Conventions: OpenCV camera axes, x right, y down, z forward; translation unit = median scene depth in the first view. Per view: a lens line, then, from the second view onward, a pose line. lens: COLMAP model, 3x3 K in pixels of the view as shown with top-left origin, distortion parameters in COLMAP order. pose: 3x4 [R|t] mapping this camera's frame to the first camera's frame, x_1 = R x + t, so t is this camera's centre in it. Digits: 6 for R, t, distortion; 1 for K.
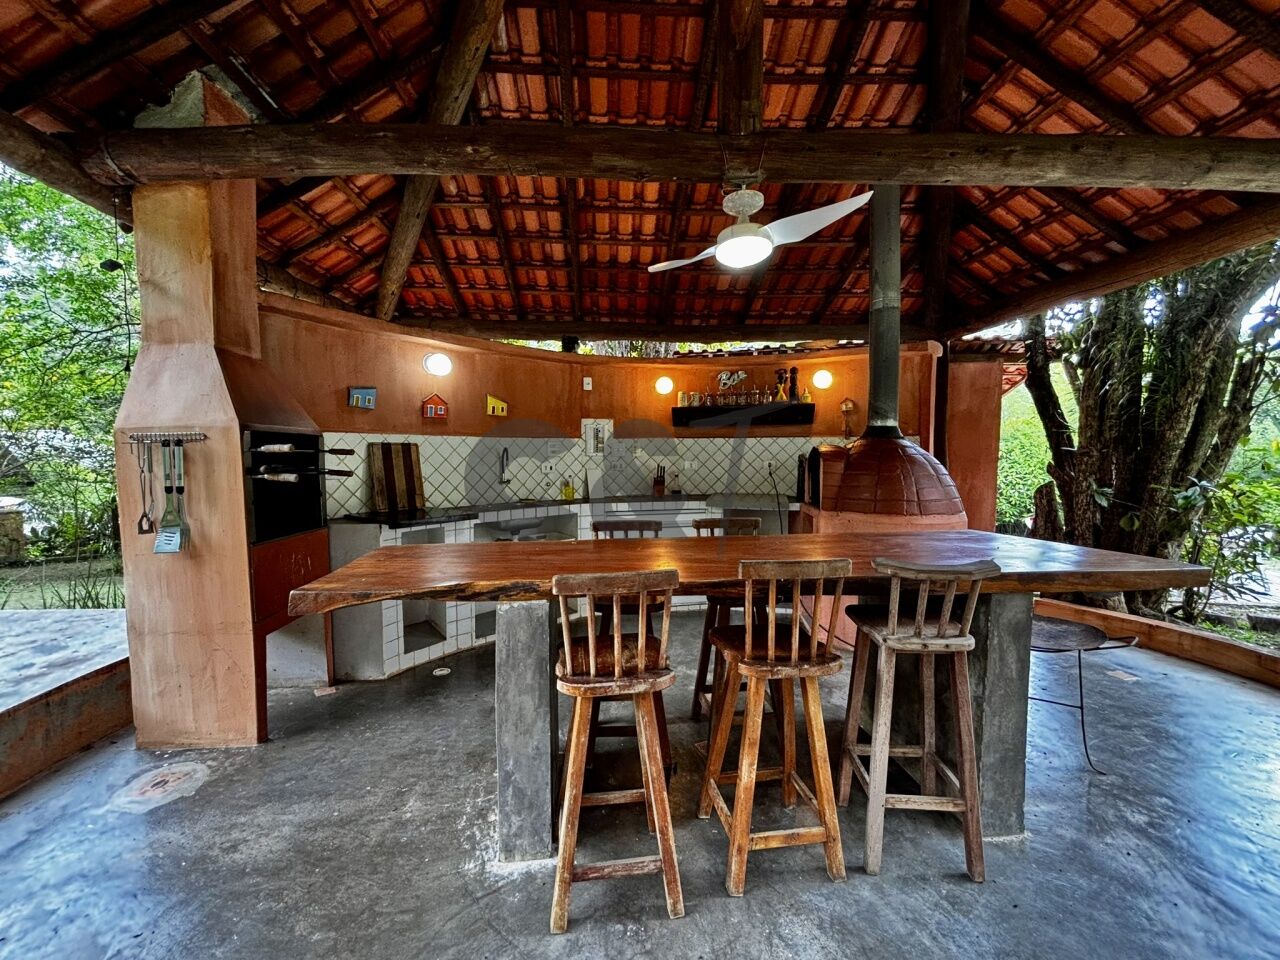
lens RADIAL K [[512.1, 0, 637.5], [0, 512.1, 481.2], [0, 0, 1]] dist [0.001776, -0.000491]
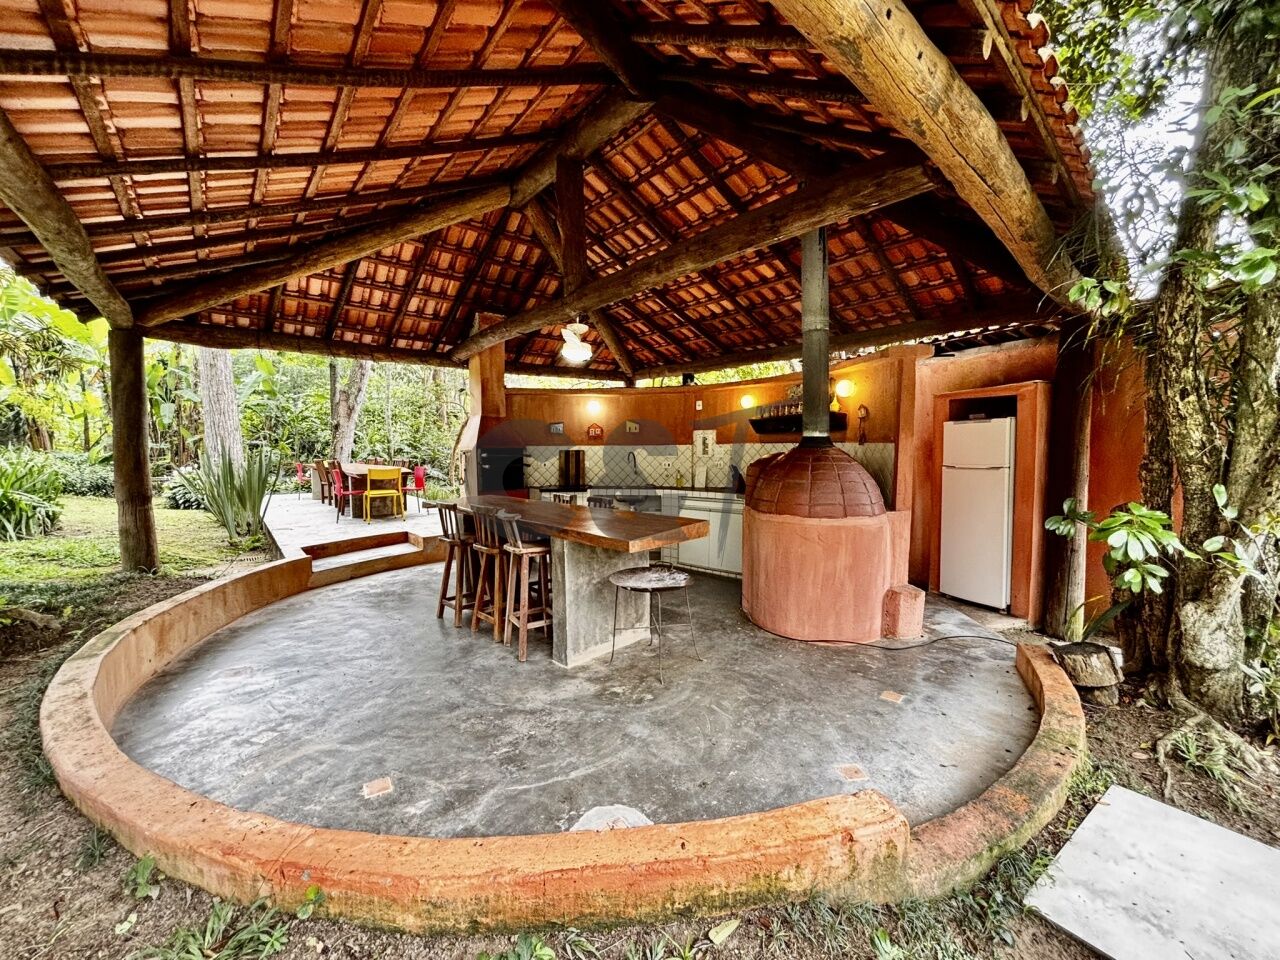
lens RADIAL K [[512.1, 0, 647.1], [0, 512.1, 474.3], [0, 0, 1]] dist [0.001776, -0.000491]
pose [[0.621425, 0.042365, -0.782328, 1.406046], [-0.037929, 0.998993, 0.023970, -0.046466], [0.782555, 0.014777, 0.622406, 0.025808]]
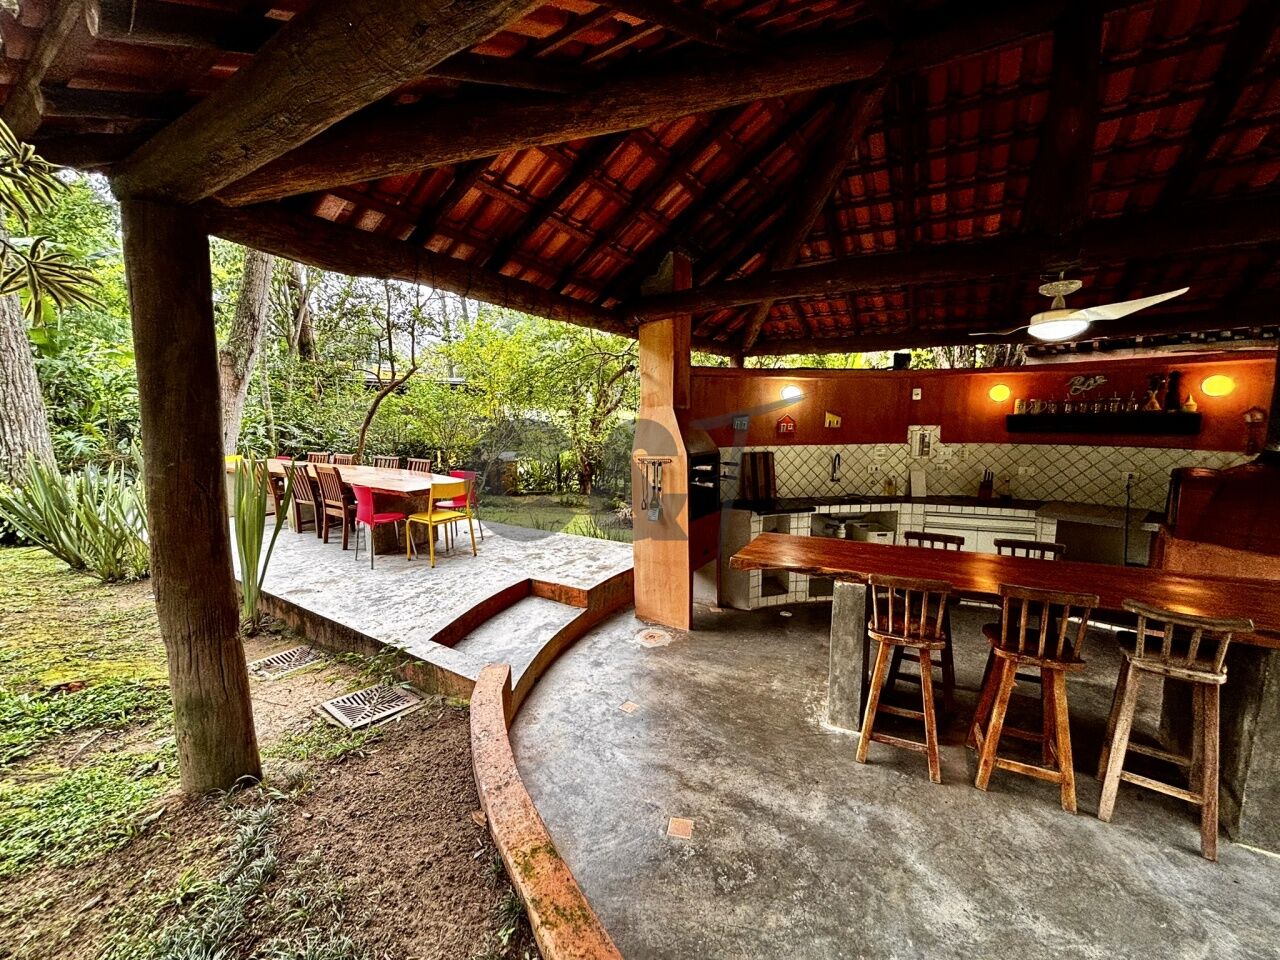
lens RADIAL K [[512.1, 0, 641.0], [0, 512.1, 477.0], [0, 0, 1]] dist [0.001776, -0.000491]
pose [[0.823756, 0.066766, -0.562999, 0.076651], [-0.026456, 0.996487, 0.079465, -0.126801], [0.566327, -0.050566, 0.822628, -0.426615]]
